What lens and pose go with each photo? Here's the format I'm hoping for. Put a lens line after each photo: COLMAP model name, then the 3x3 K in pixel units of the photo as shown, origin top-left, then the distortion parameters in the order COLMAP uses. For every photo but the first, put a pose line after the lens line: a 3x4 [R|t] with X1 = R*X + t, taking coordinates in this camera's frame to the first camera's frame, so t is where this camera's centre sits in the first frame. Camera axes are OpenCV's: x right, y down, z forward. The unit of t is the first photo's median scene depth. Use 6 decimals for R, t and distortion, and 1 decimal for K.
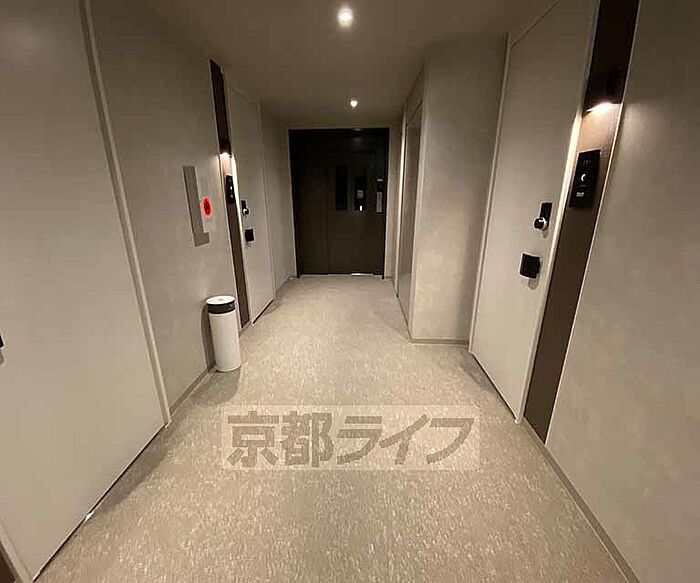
lens RADIAL K [[320.5, 0, 346.0], [0, 320.5, 292.8], [0, 0, 1]] dist [-0.001954, -0.000351]
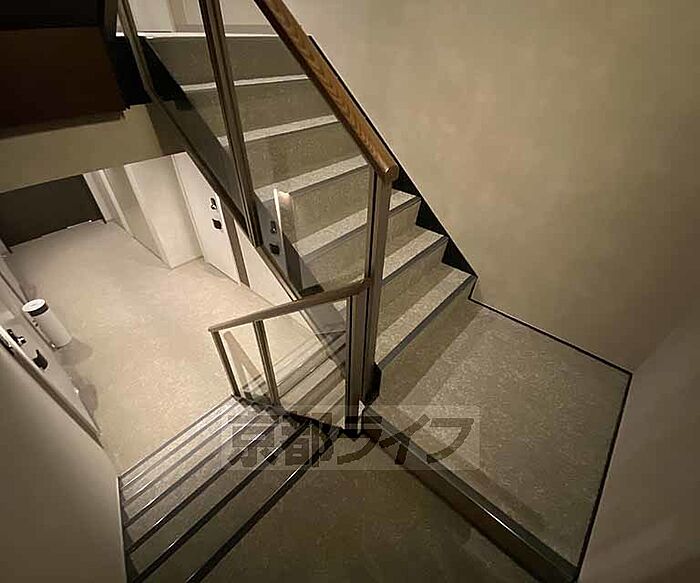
lens RADIAL K [[320.5, 0, 346.0], [0, 320.5, 292.8], [0, 0, 1]] dist [-0.001954, -0.000351]
pose [[0.633765, -0.482626, 0.604495, -0.258093], [0.221828, 0.862054, 0.455692, -0.273560], [-0.741036, -0.154708, 0.653400, -0.696619]]
